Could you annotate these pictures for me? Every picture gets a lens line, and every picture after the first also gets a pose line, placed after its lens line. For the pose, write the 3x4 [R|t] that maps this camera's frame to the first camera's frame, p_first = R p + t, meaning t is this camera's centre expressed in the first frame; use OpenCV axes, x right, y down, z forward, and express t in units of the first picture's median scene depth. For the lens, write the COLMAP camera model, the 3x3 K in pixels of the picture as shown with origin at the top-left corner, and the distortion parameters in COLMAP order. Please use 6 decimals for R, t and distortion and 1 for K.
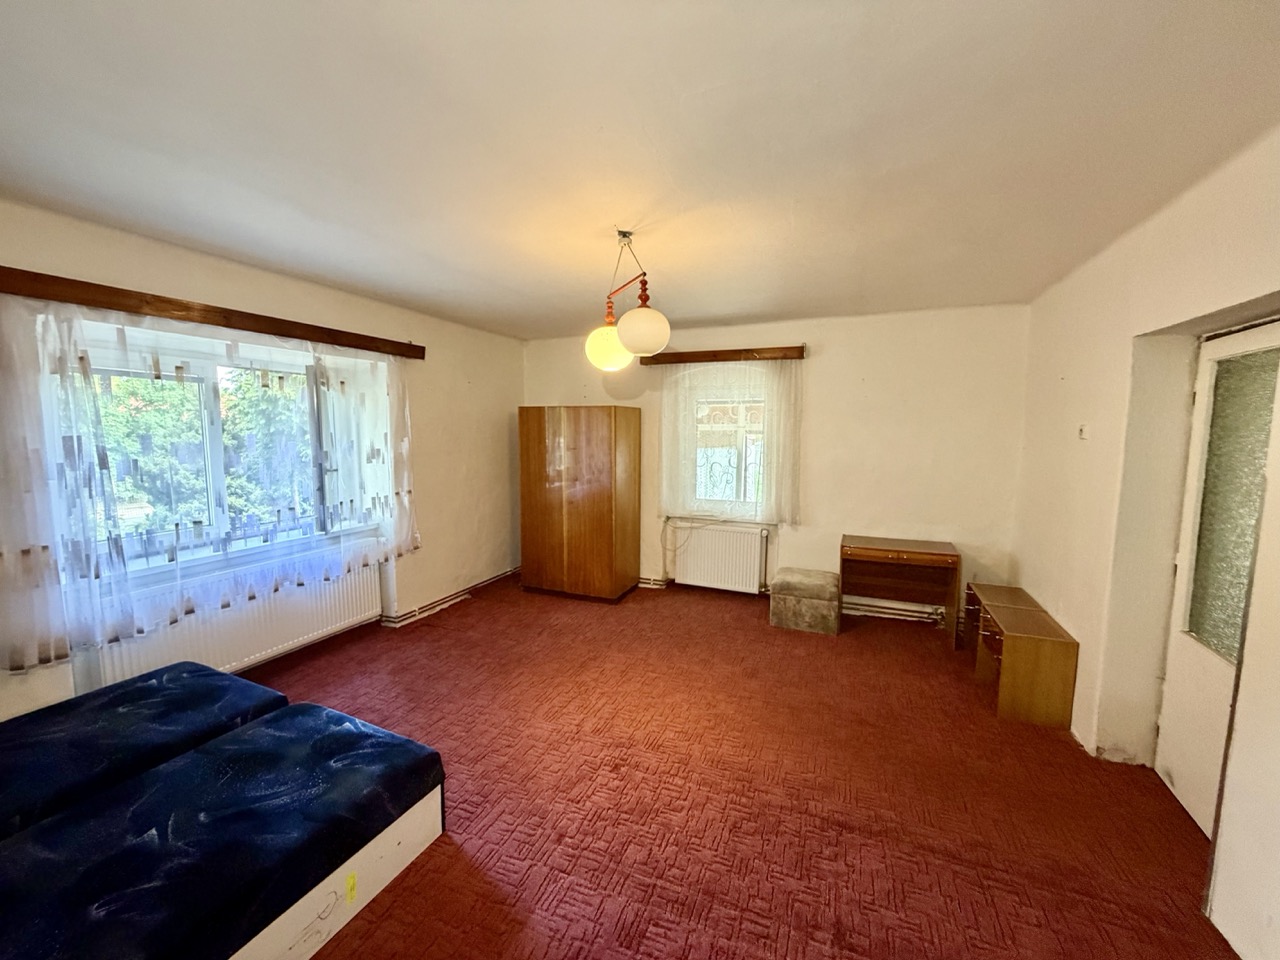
lens RADIAL K [[510.3, 0, 636.1], [0, 510.3, 480.3], [0, 0, 1]] dist [-0.000230, 0.000088]
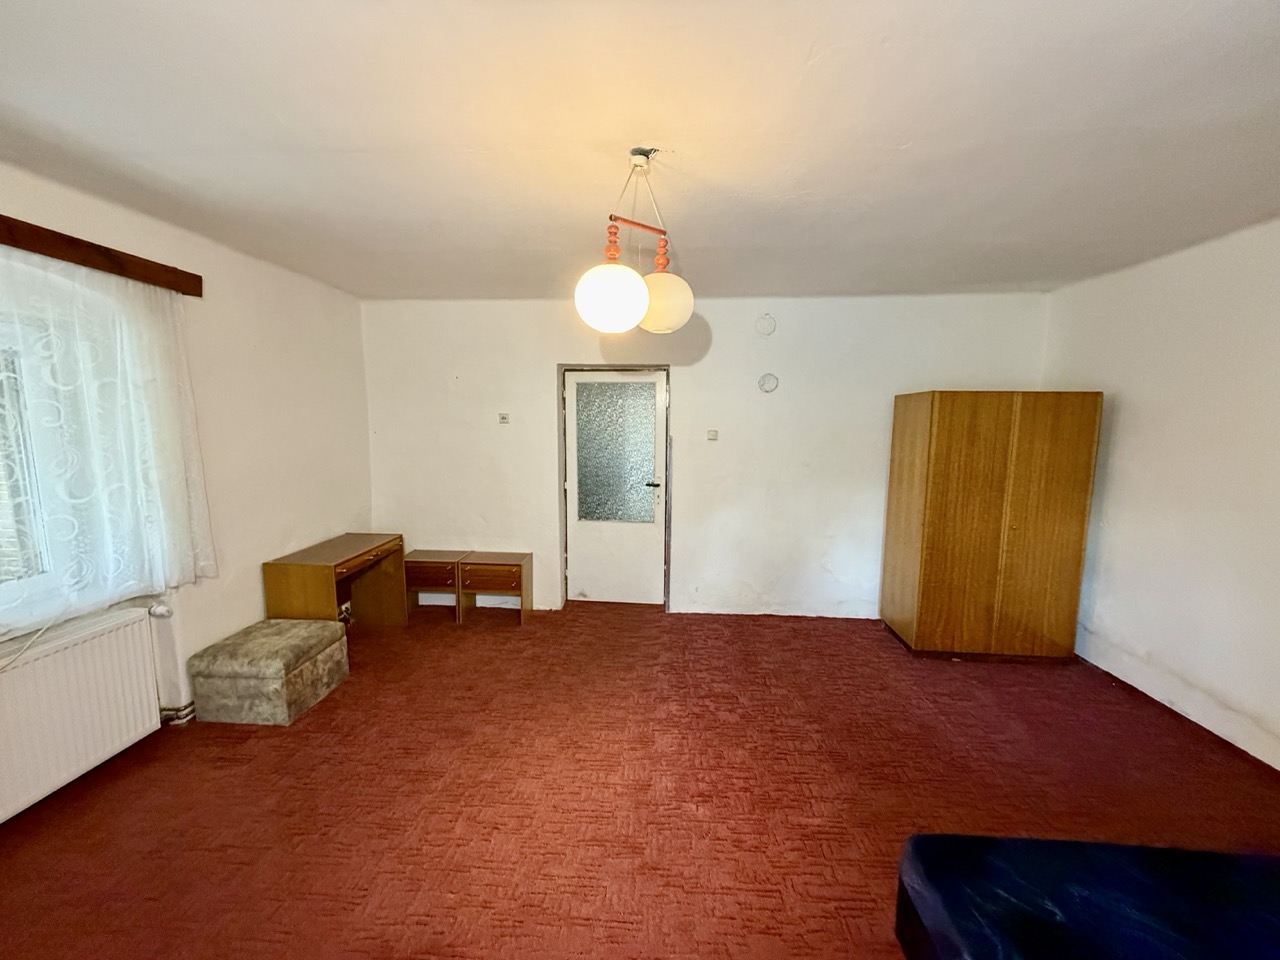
lens RADIAL K [[510.3, 0, 634.3], [0, 510.3, 479.3], [0, 0, 1]] dist [-0.000230, 0.000088]
pose [[-0.323322, -0.122077, 0.938382, -0.451951], [0.093090, 0.982731, 0.159921, -0.082322], [-0.941699, 0.139060, -0.306374, 0.770856]]
